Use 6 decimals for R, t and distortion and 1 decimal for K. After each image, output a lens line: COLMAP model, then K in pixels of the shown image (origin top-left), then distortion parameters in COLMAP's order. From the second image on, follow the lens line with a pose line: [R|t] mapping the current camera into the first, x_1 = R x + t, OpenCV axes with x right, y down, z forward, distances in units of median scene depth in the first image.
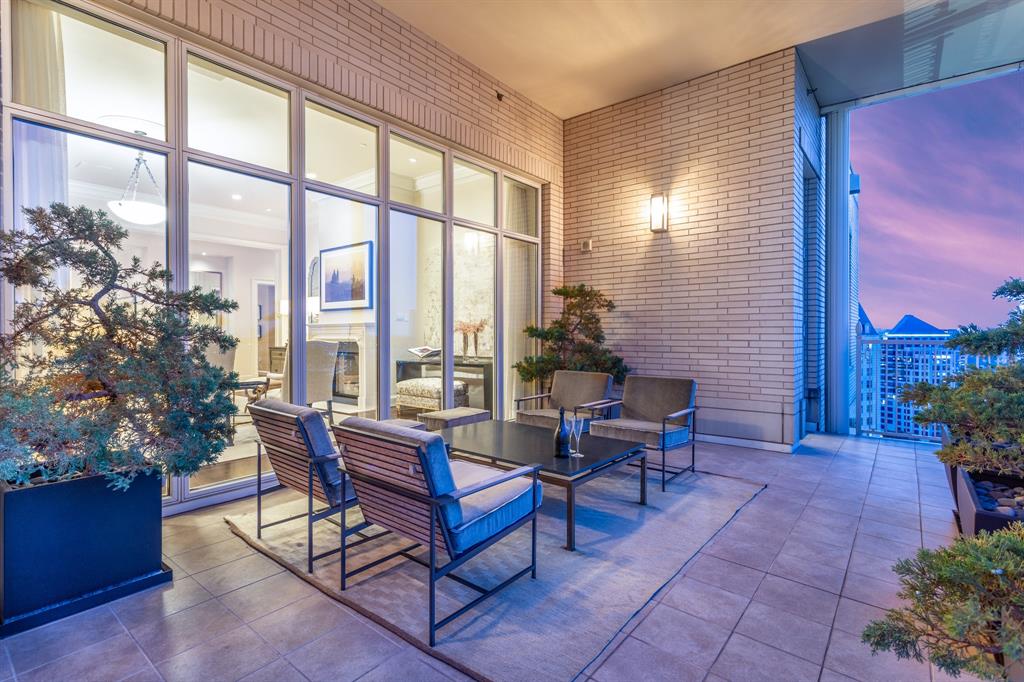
lens RADIAL K [[487.8, 0, 517.7], [0, 487.8, 344.2], [0, 0, 1]] dist [0.008899, -0.001853]
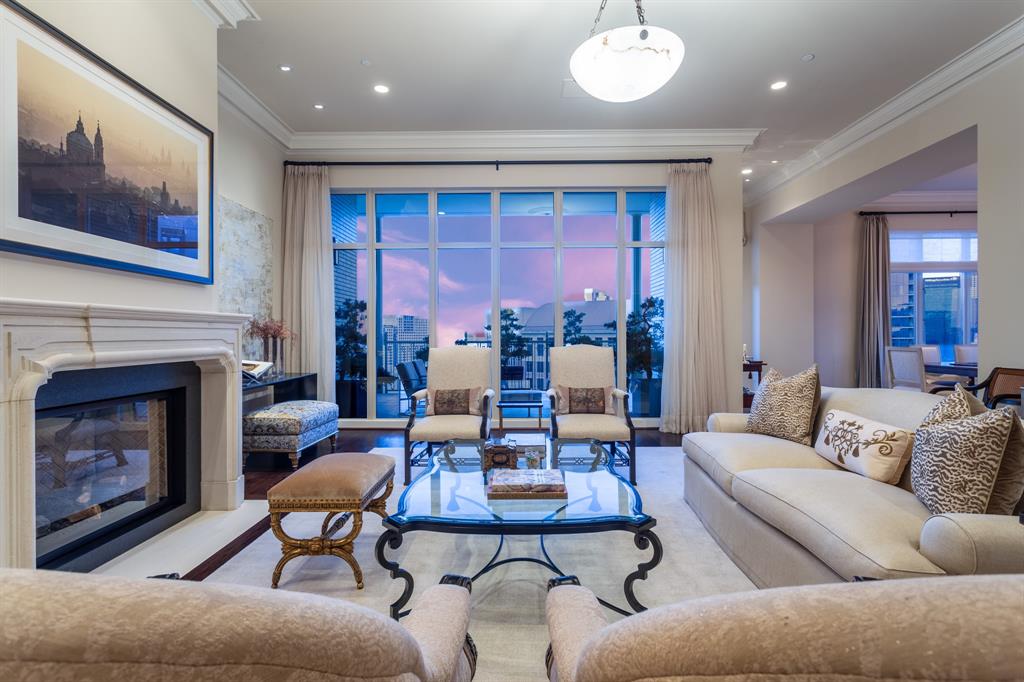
lens RADIAL K [[487.8, 0, 518.4], [0, 487.8, 334.4], [0, 0, 1]] dist [0.008899, -0.001853]
pose [[-0.626106, 0.003375, 0.779730, -1.124894], [0.017342, 0.999804, 0.009597, -0.035591], [-0.779545, 0.019531, -0.626042, 1.446815]]
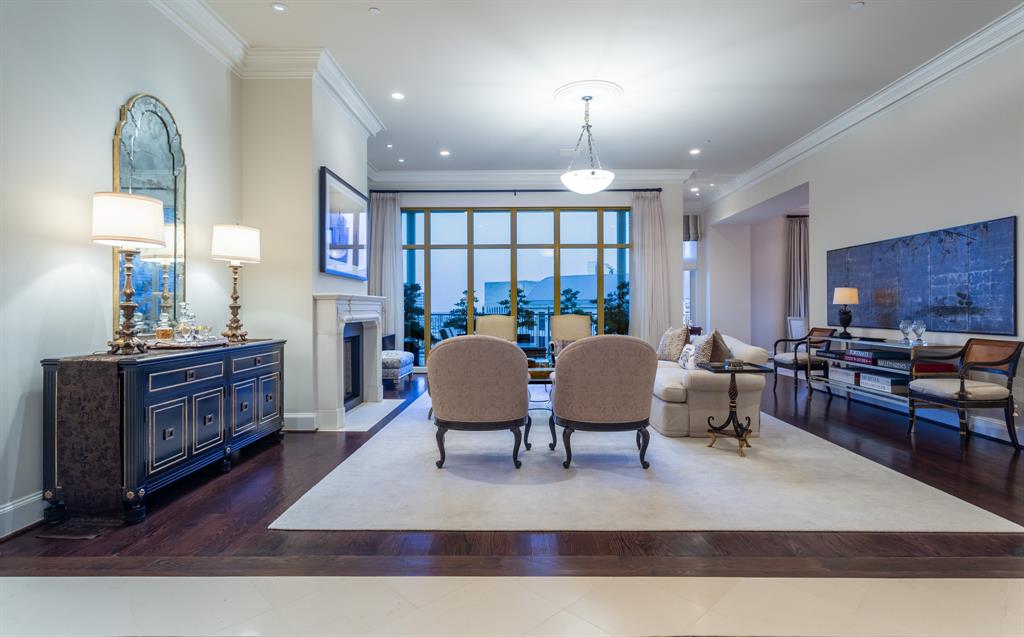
lens RADIAL K [[506.8, 0, 517.9], [0, 506.8, 310.1], [0, 0, 1]] dist [-0.003550, -0.000427]
pose [[-0.624443, 0.000078, 0.781070, -1.544853], [0.016318, 0.999783, 0.012946, -0.040493], [-0.780900, 0.020830, -0.624309, 1.828255]]
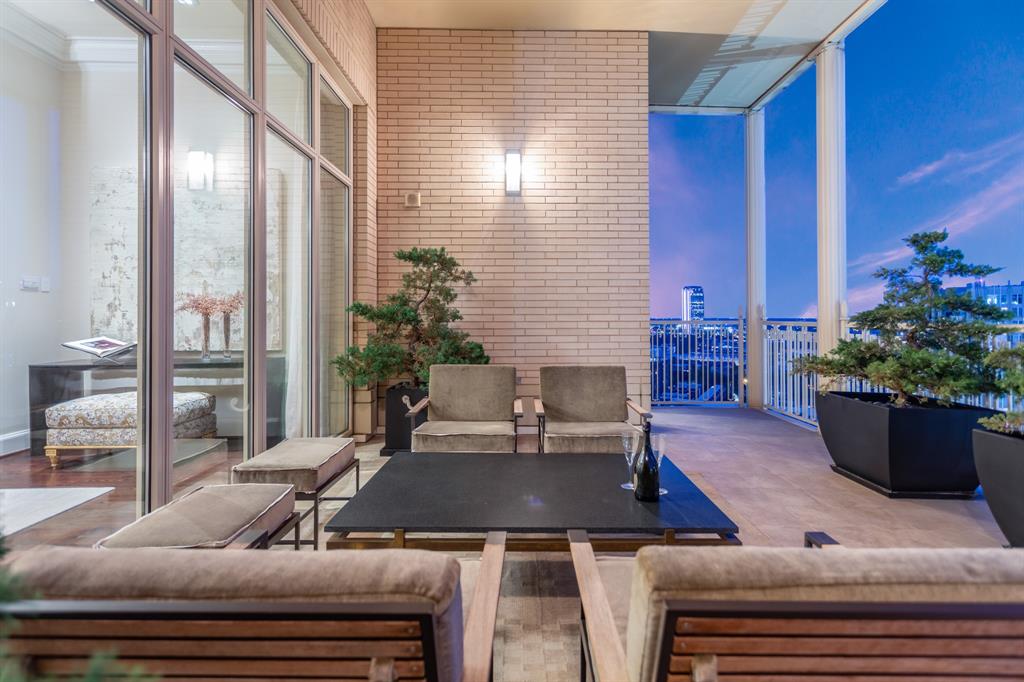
lens RADIAL K [[487.8, 0, 494.0], [0, 487.8, 319.1], [0, 0, 1]] dist [0.008899, -0.001853]
pose [[0.769179, -0.002119, 0.639030, -0.276105], [0.015621, 0.999758, -0.015487, -0.000367], [-0.638843, 0.021895, 0.769026, 0.364404]]
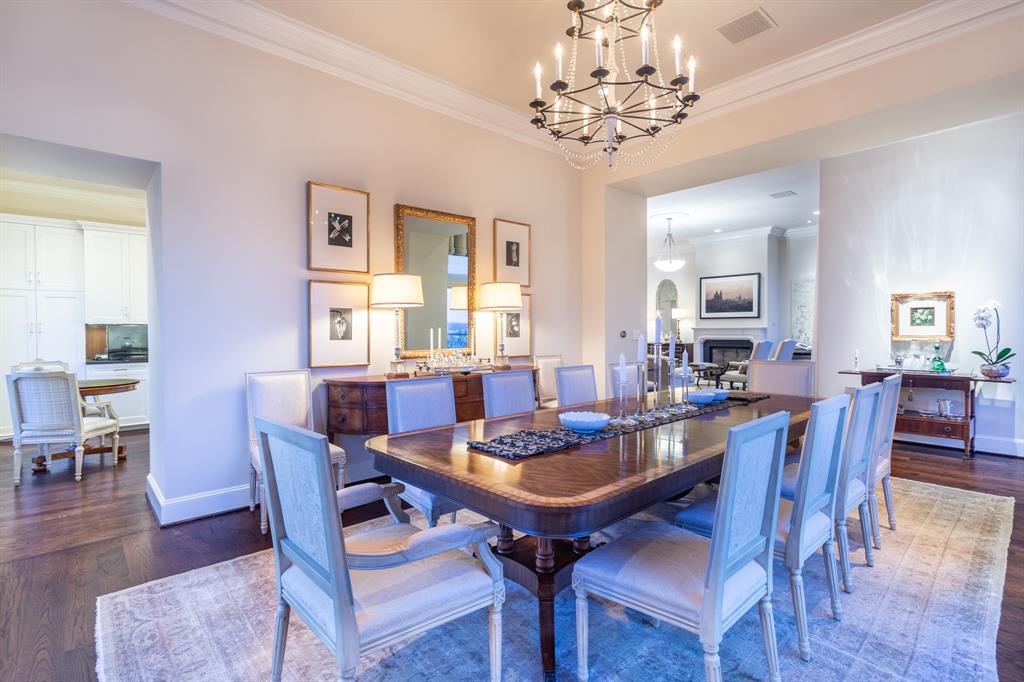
lens RADIAL K [[487.8, 0, 515.0], [0, 487.8, 341.6], [0, 0, 1]] dist [0.008899, -0.001853]
pose [[0.986910, 0.002451, -0.161254, -1.090492], [-0.002051, 0.999994, 0.002645, -0.002676], [0.161260, -0.002280, 0.986909, -0.821302]]
